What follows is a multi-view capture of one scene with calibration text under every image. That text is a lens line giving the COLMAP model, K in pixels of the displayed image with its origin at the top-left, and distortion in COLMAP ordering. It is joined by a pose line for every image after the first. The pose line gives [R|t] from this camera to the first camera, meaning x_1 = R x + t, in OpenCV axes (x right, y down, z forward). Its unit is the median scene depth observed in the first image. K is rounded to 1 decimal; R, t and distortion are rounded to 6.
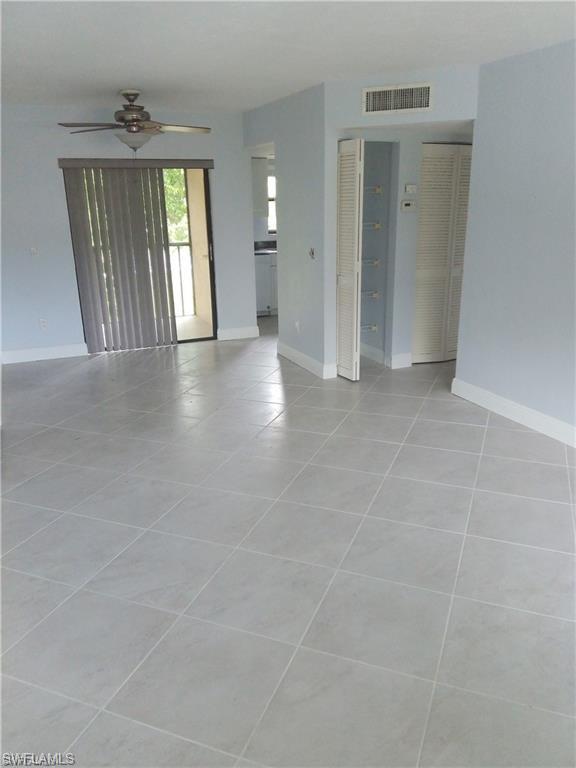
lens RADIAL K [[596.4, 0, 290.2], [0, 596.4, 375.0], [0, 0, 1]] dist [0.070077, -0.132417]
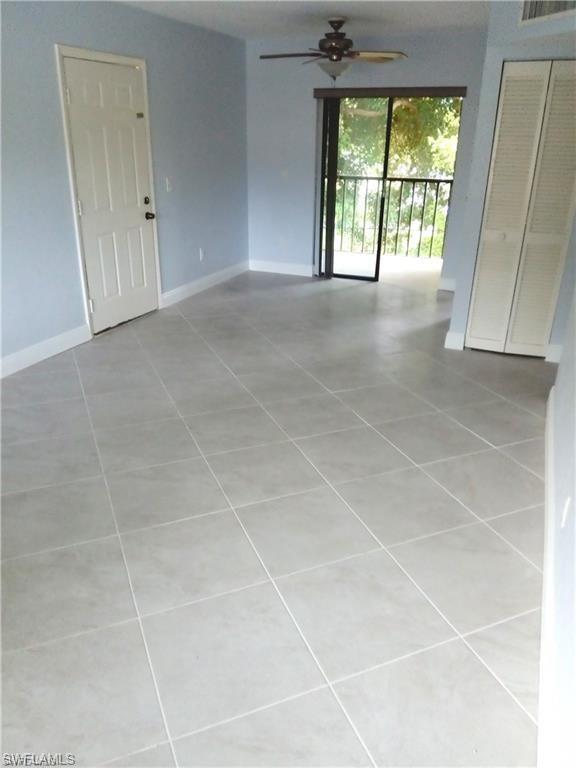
lens RADIAL K [[596.4, 0, 290.2], [0, 596.4, 375.0], [0, 0, 1]] dist [0.070077, -0.132417]
pose [[0.693808, 0.293726, -0.657537, 0.515267], [-0.227469, 0.955682, 0.186894, -0.070540], [0.683292, 0.019901, 0.729874, 0.222179]]
